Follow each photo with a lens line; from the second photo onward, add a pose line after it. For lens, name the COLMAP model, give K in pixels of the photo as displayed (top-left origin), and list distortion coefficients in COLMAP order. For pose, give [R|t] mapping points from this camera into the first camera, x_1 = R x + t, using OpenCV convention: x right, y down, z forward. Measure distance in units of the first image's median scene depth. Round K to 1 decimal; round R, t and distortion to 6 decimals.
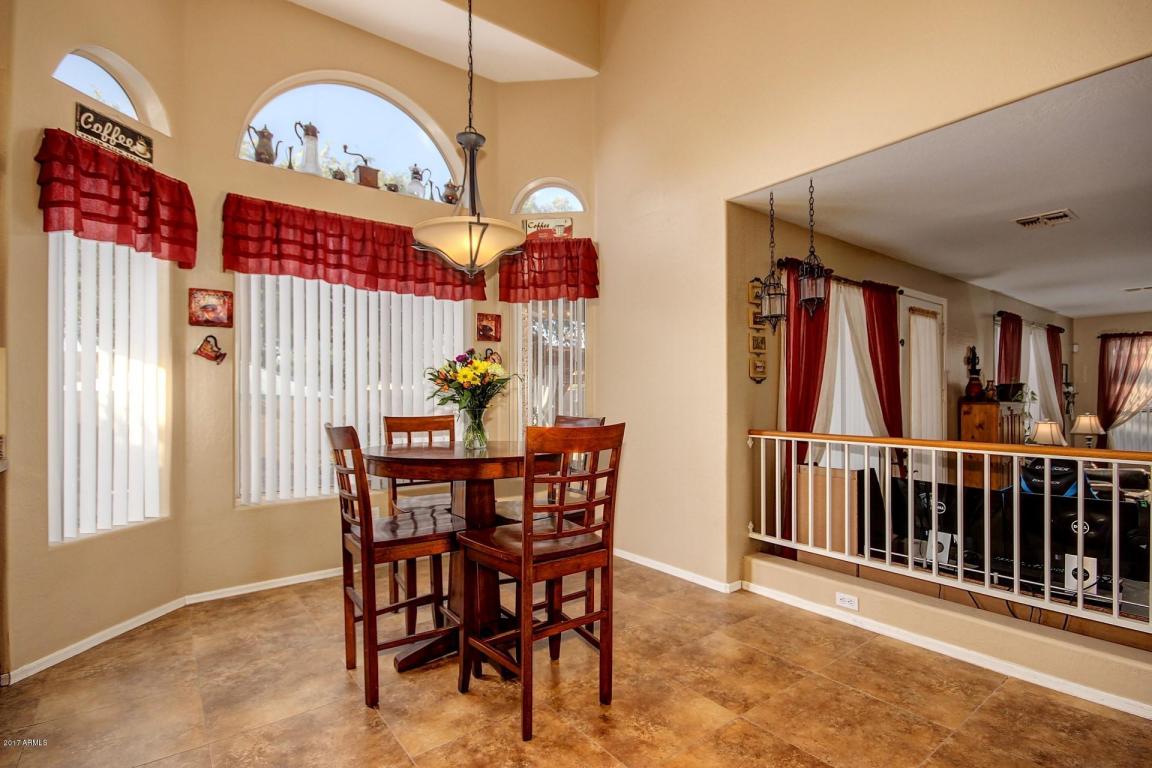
lens RADIAL K [[539.2, 0, 584.1], [0, 539.2, 392.0], [0, 0, 1]] dist [-0.001736, -0.006560]
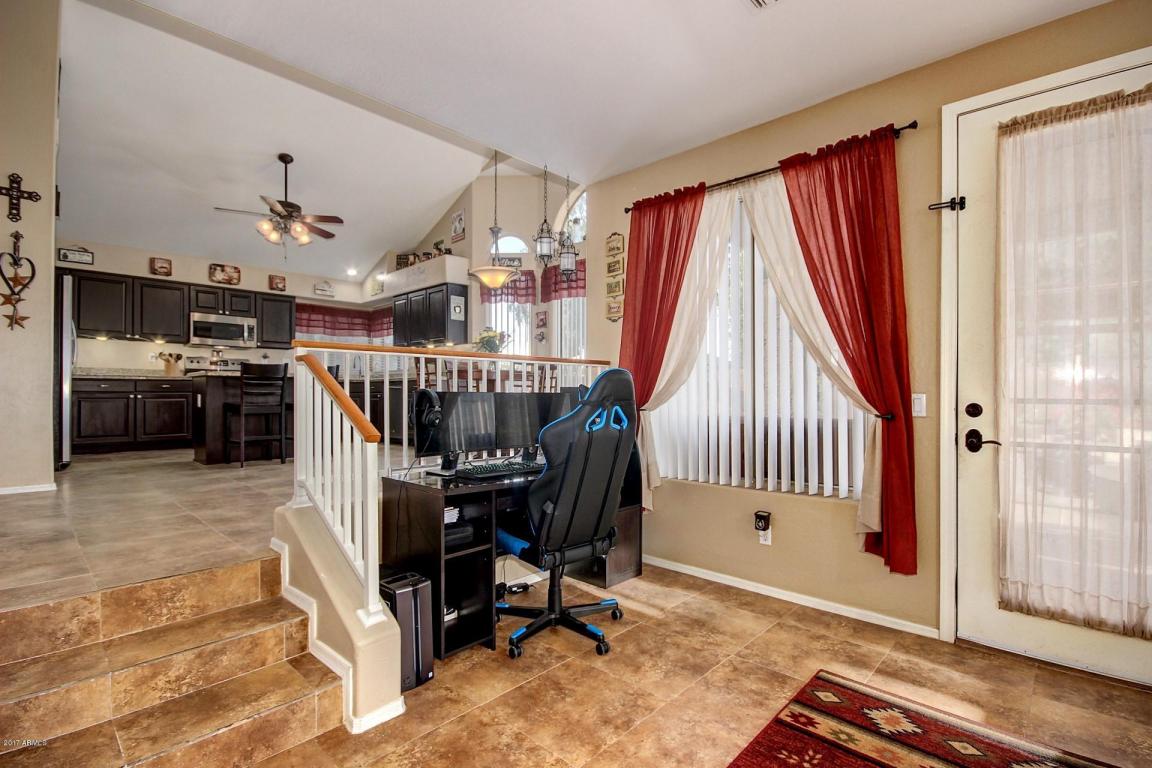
lens RADIAL K [[539.2, 0, 578.8], [0, 539.2, 390.4], [0, 0, 1]] dist [-0.001736, -0.006560]
pose [[0.153934, -0.000363, -0.988081, 1.648104], [0.003558, 0.999994, 0.000187, 0.148482], [0.988075, -0.003544, 0.153934, 0.824721]]
